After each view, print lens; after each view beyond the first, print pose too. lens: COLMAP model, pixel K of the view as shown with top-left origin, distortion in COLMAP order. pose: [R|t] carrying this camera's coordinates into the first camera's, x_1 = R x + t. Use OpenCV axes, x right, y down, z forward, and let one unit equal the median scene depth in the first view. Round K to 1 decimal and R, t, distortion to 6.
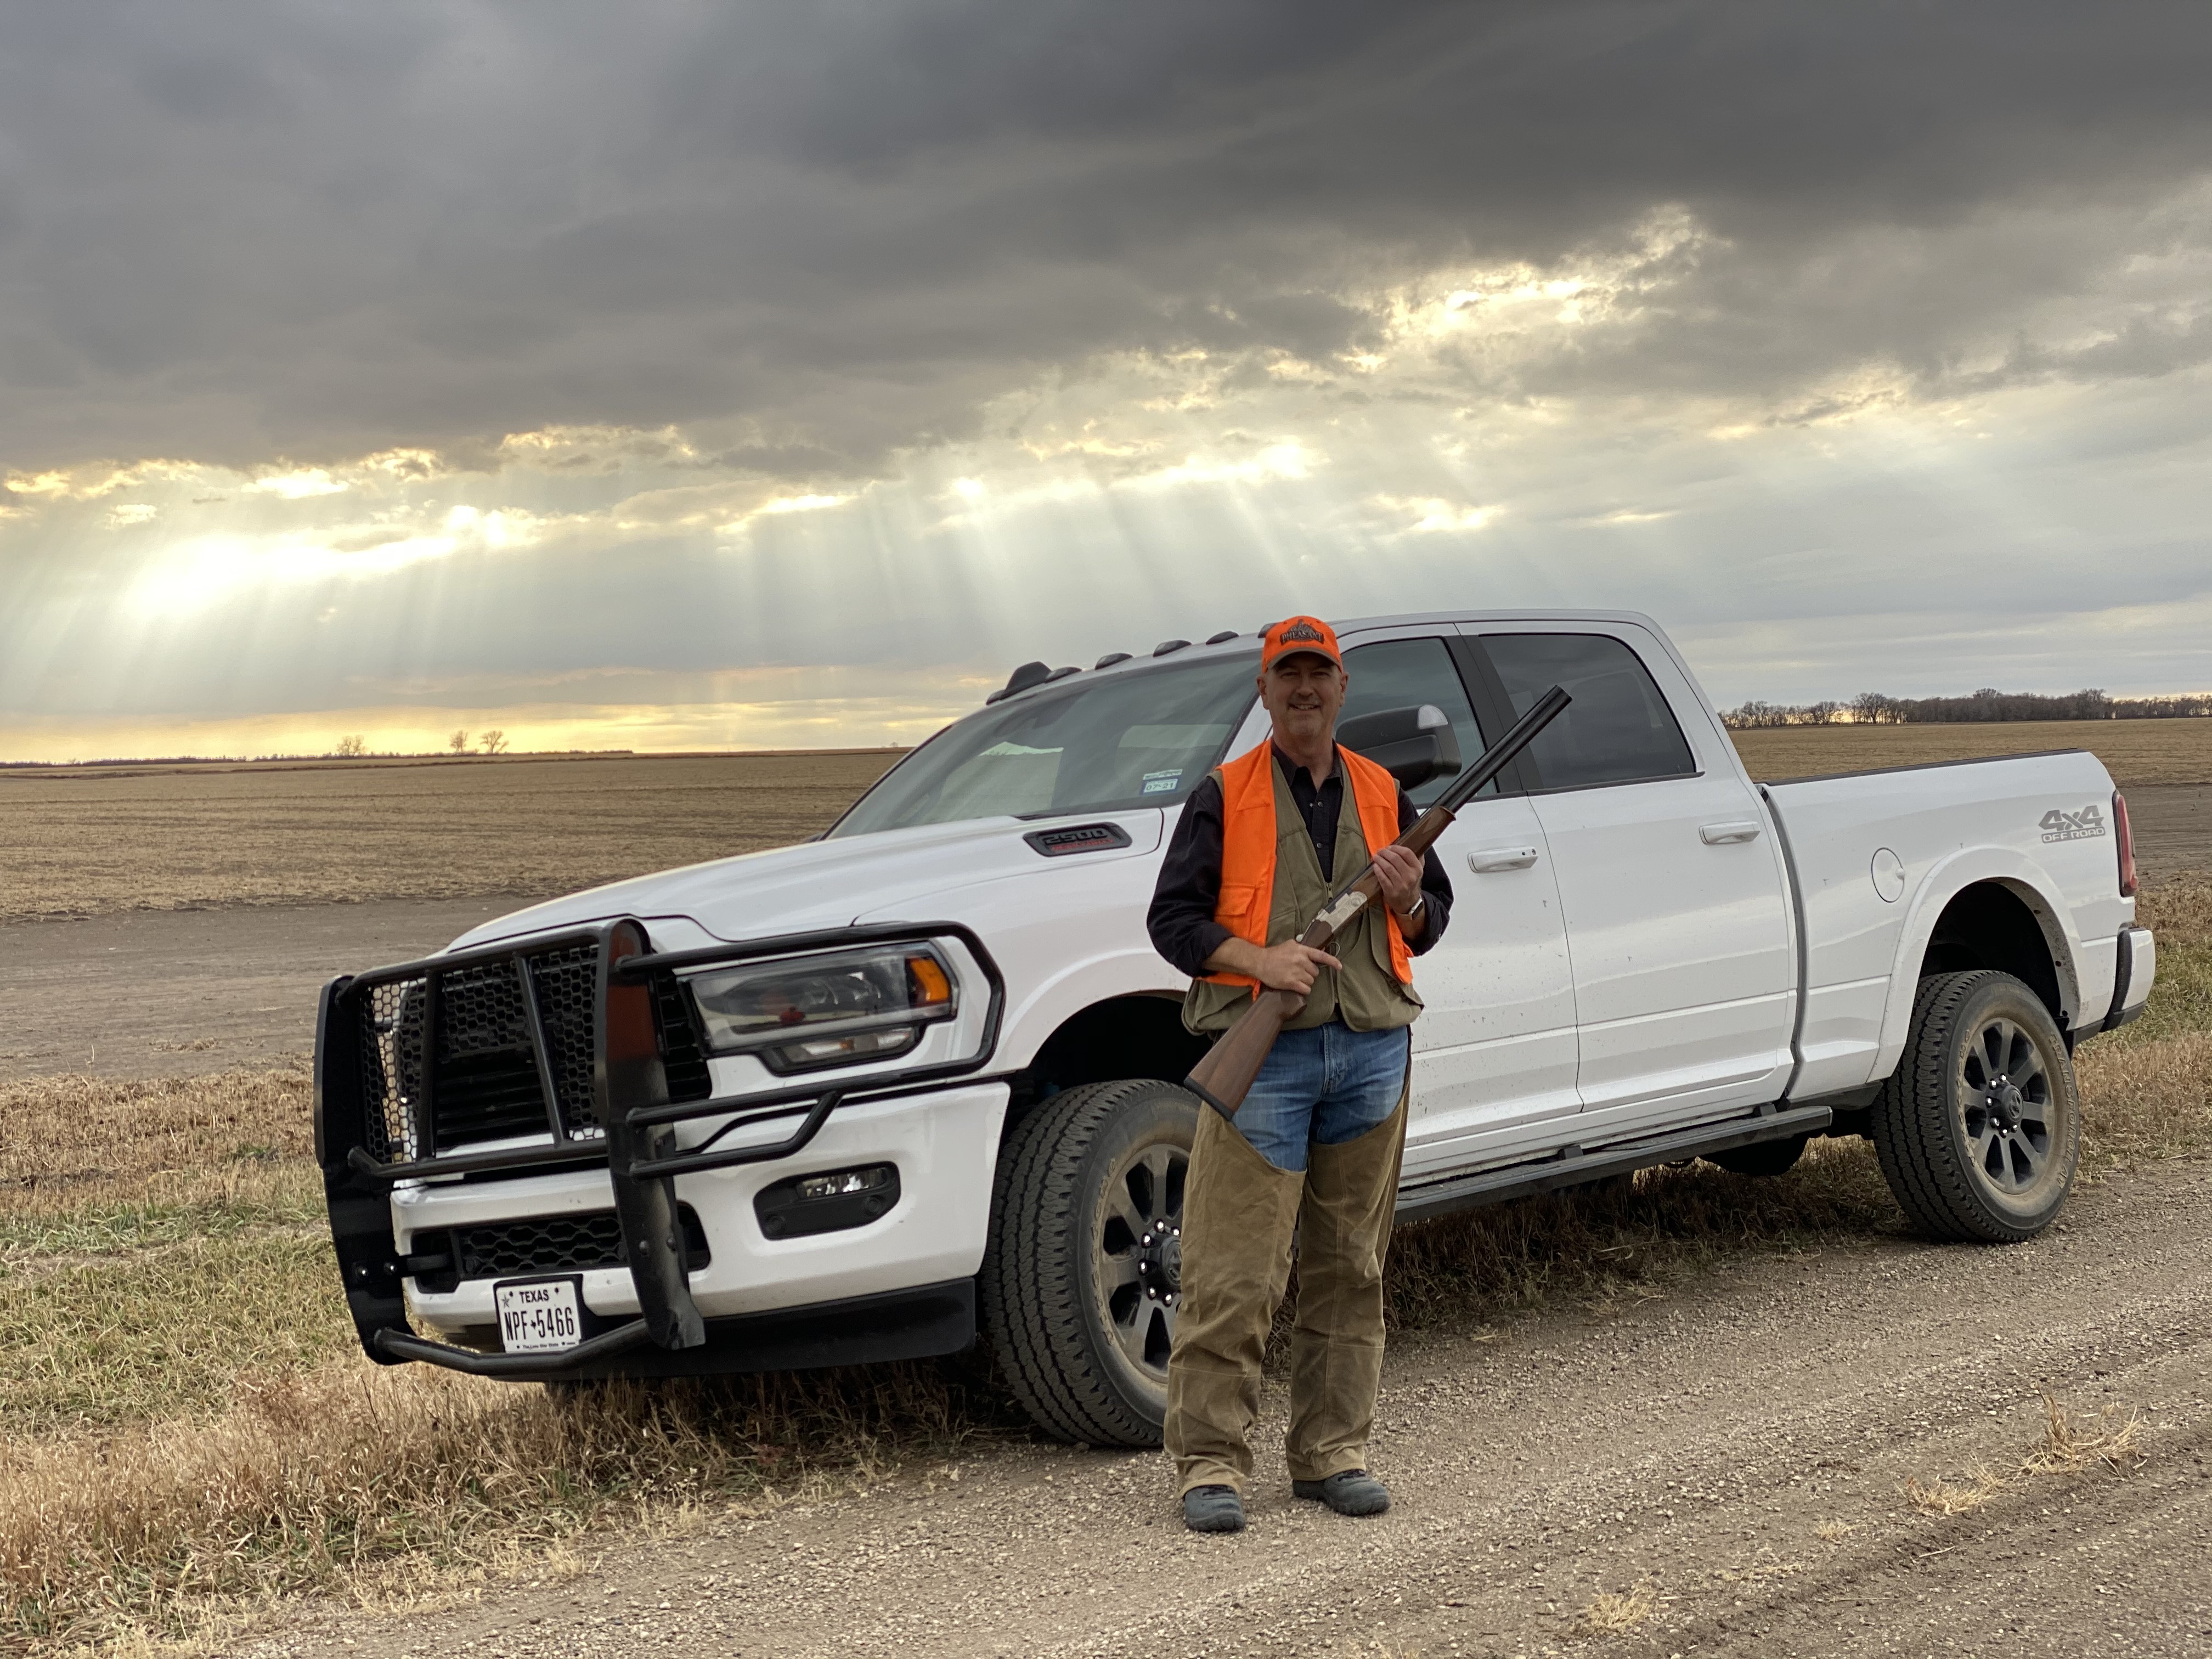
lens RADIAL K [[3356.9, 0, 1127.7], [0, 3356.9, 828.1], [0, 0, 1]] dist [0.159155, -0.431160]
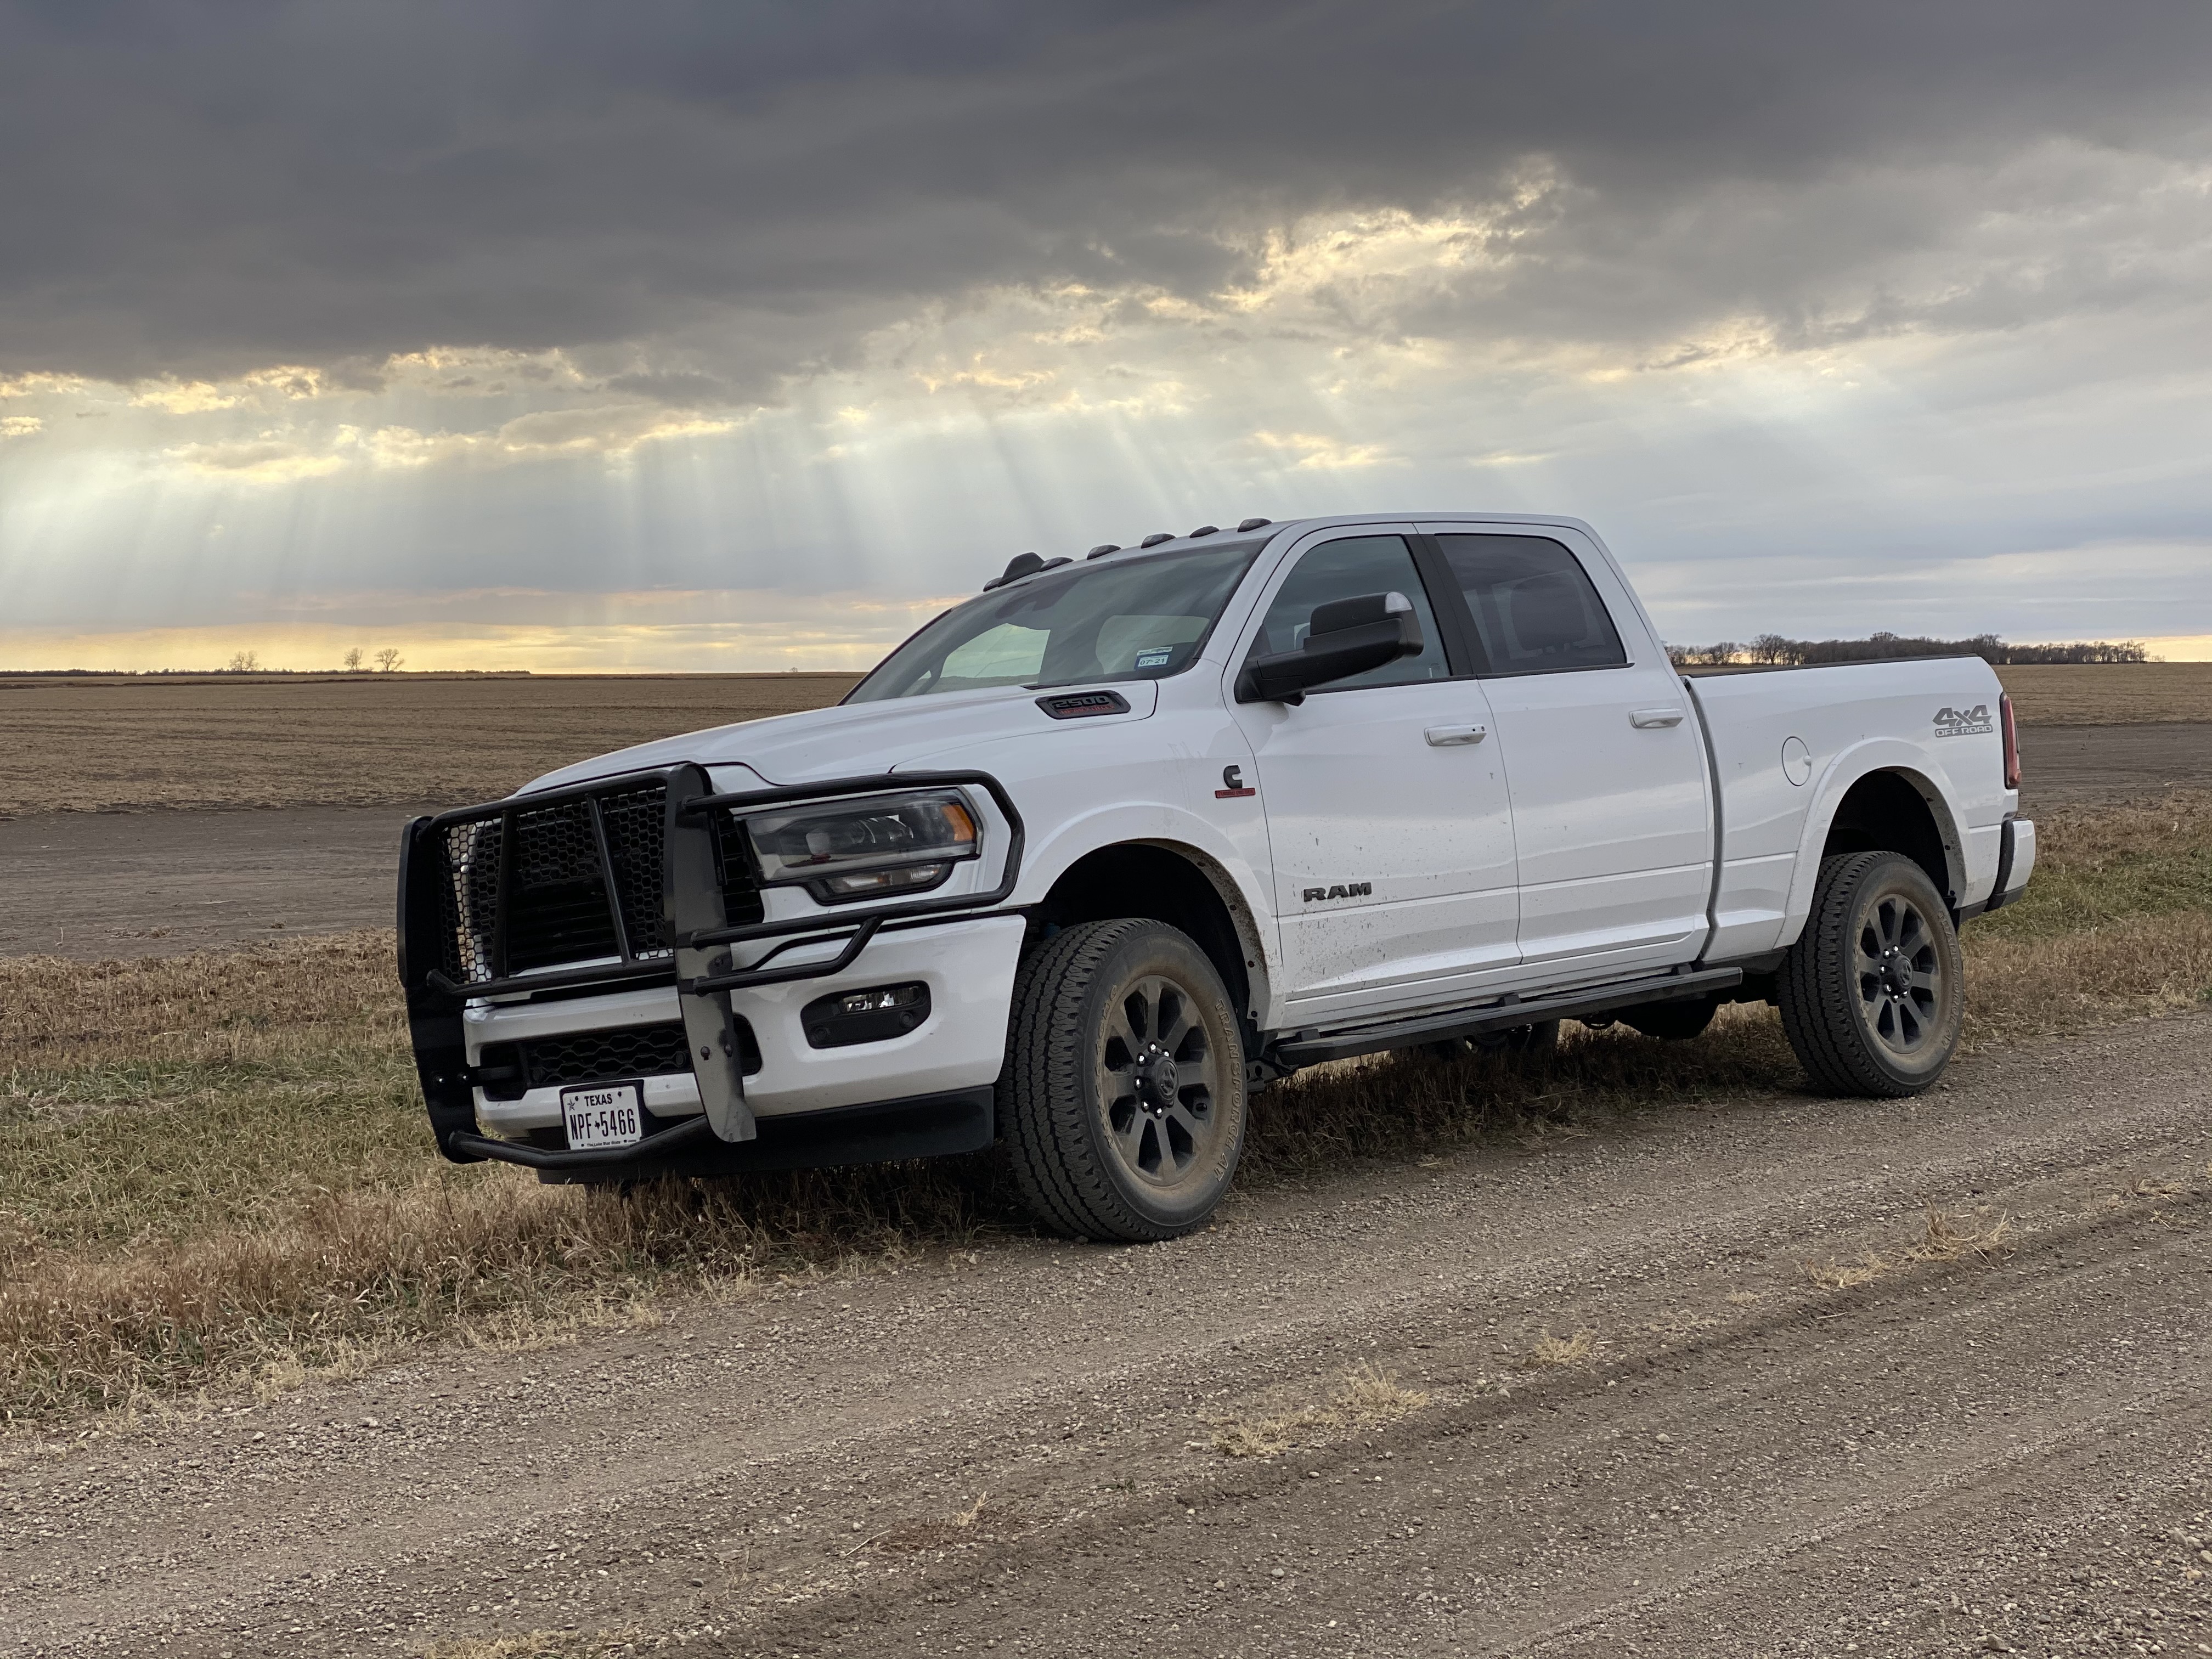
lens RADIAL K [[3794.5, 0, 1031.3], [0, 3794.5, 836.8], [0, 0, 1]] dist [0.104424, 0.053060]
pose [[0.999422, 0.016291, 0.029847, -0.068454], [-0.016374, 0.999863, 0.002549, 0.043792], [-0.029802, -0.003036, 0.999551, -0.264195]]
